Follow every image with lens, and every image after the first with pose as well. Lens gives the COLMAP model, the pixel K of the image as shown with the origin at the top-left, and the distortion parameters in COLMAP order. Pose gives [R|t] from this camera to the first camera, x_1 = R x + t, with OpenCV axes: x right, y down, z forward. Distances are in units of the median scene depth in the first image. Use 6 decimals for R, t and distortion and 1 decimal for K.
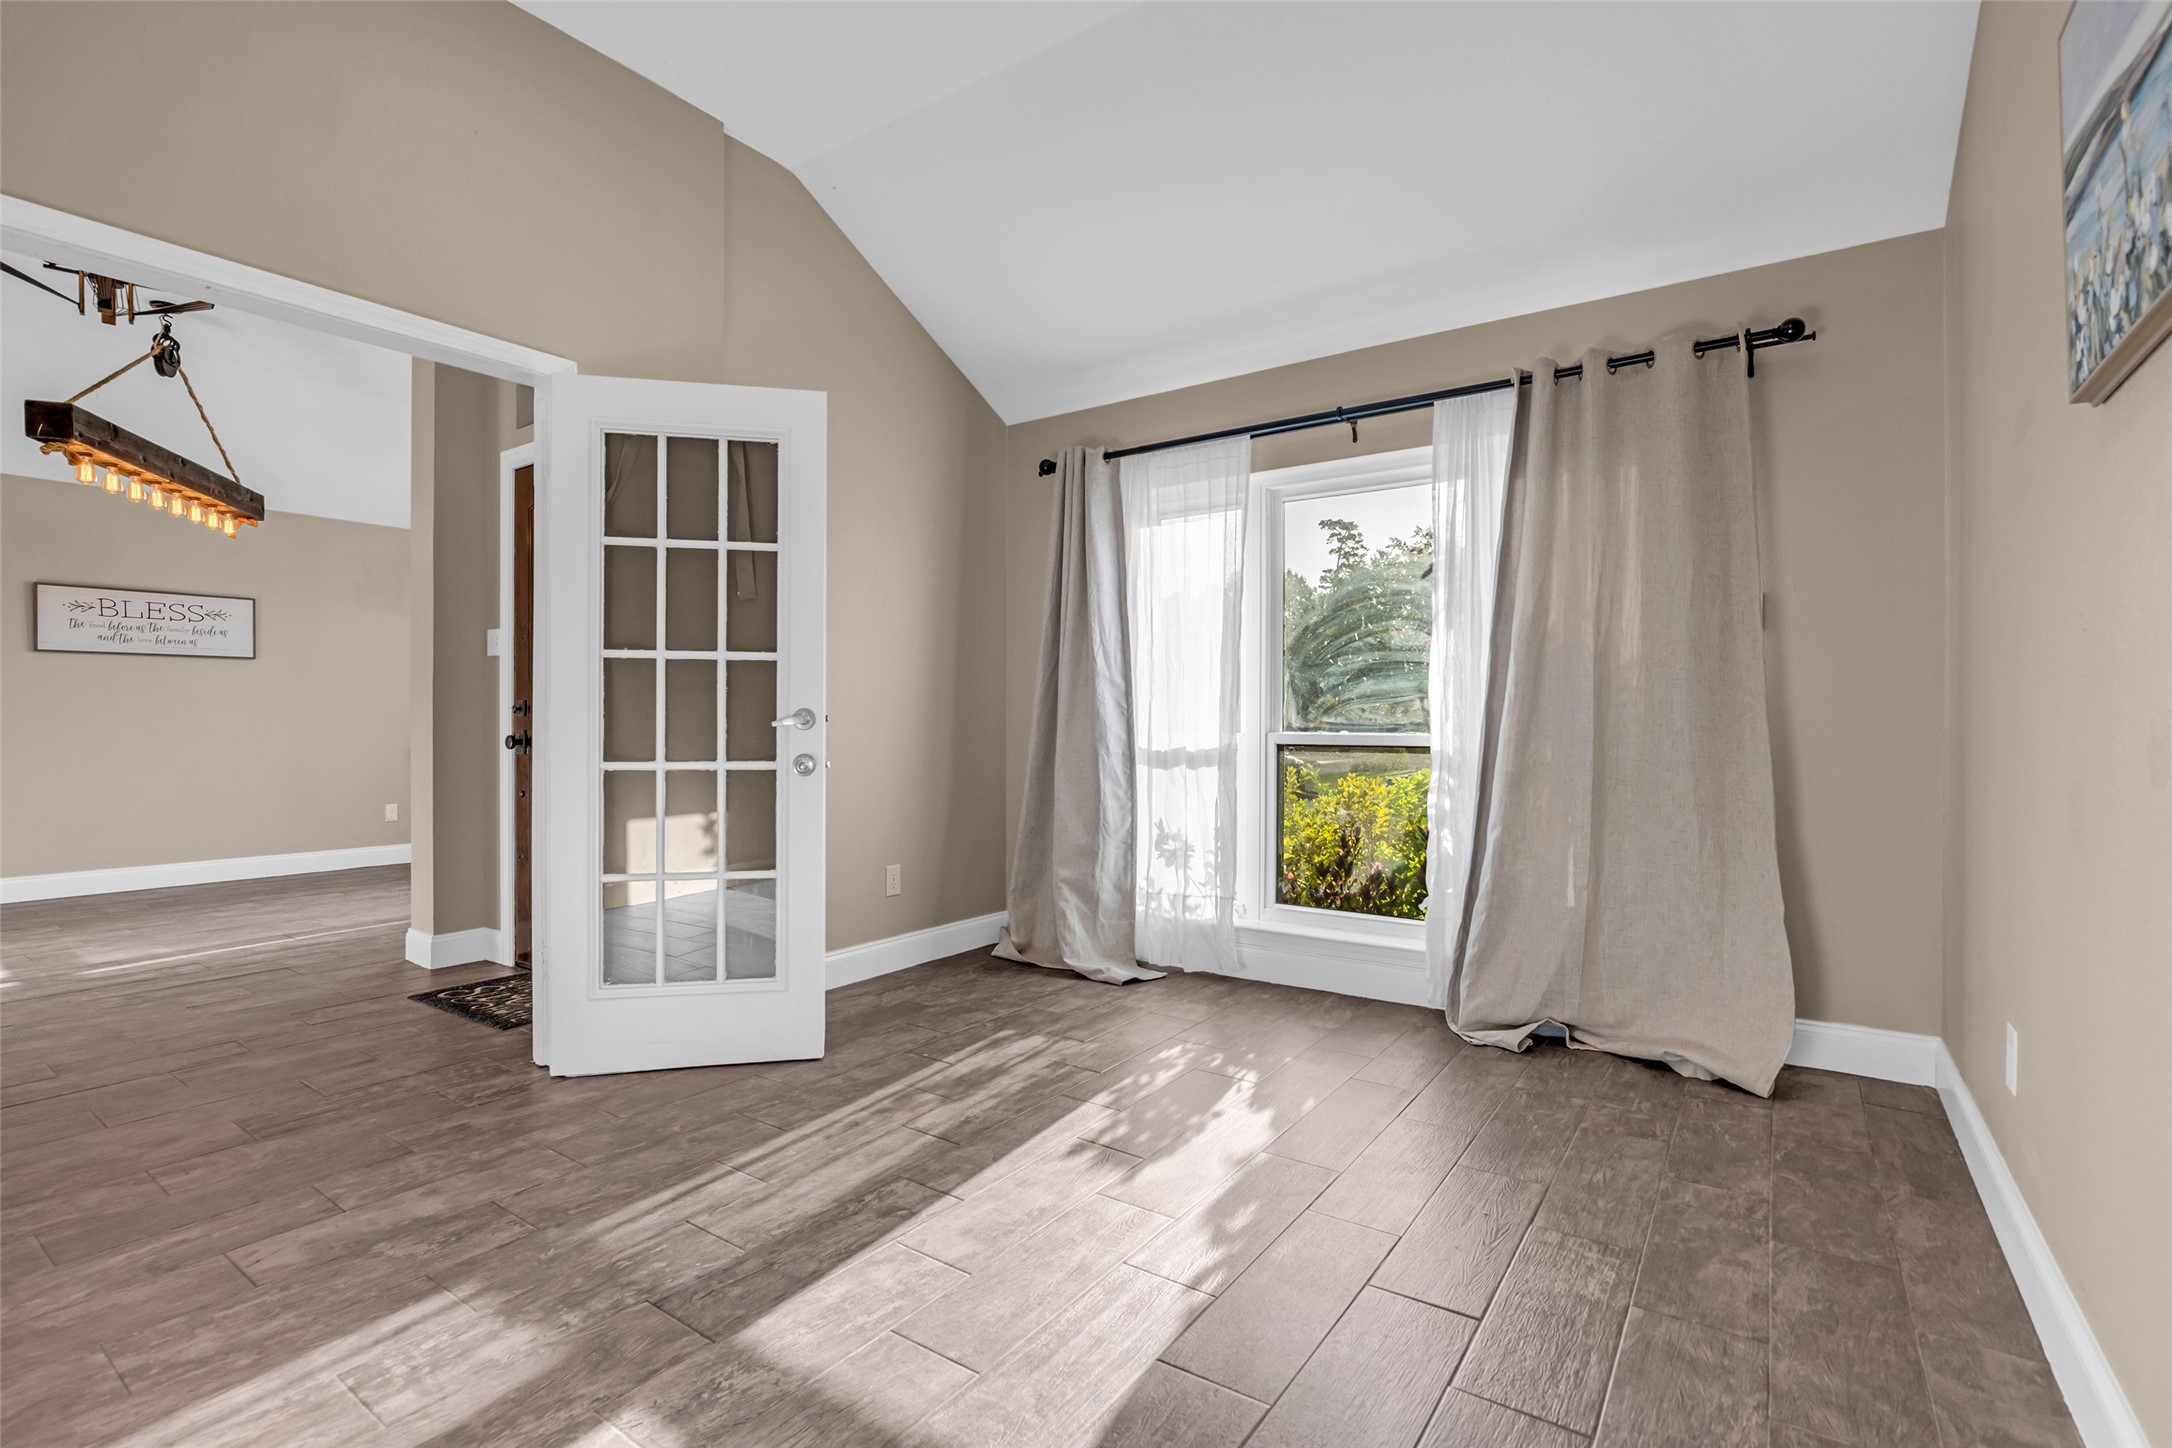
lens RADIAL K [[1001.0, 0, 1096.0], [0, 1001.0, 729.4], [0, 0, 1]] dist [-0.015350, -0.000461]
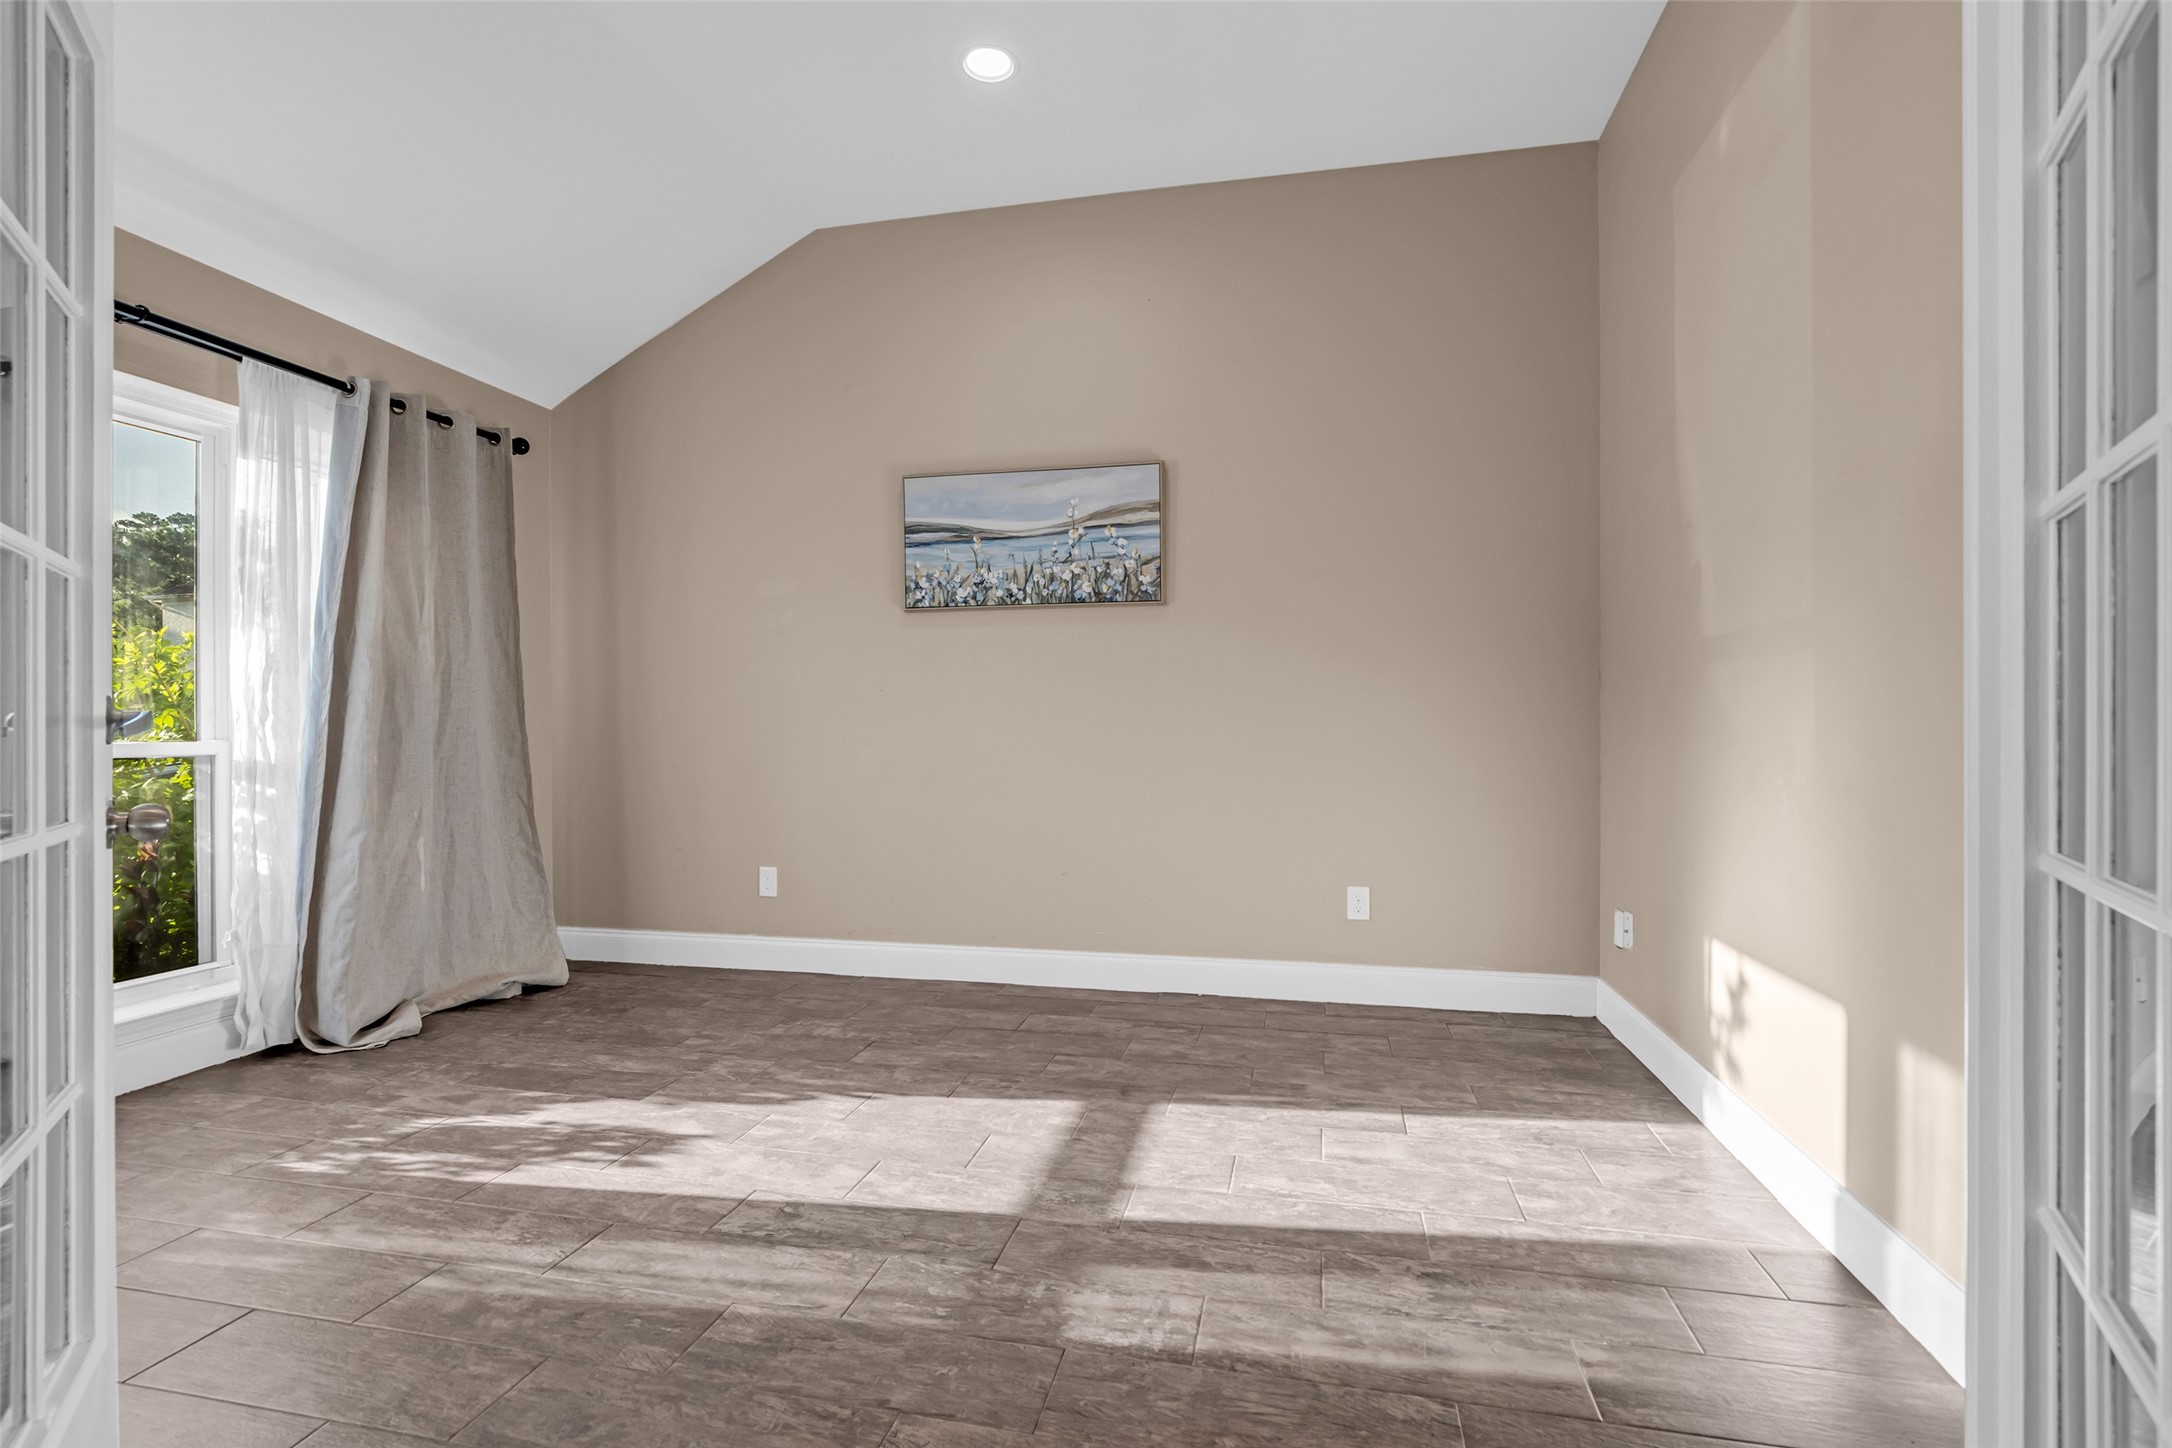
lens RADIAL K [[1001.0, 0, 1087.3], [0, 1001.0, 712.3], [0, 0, 1]] dist [-0.015350, -0.000461]
pose [[-0.375328, 0.008769, 0.926850, -1.080942], [0.013397, 0.999902, -0.004035, -0.009267], [-0.926795, 0.010902, -0.375409, 0.946687]]
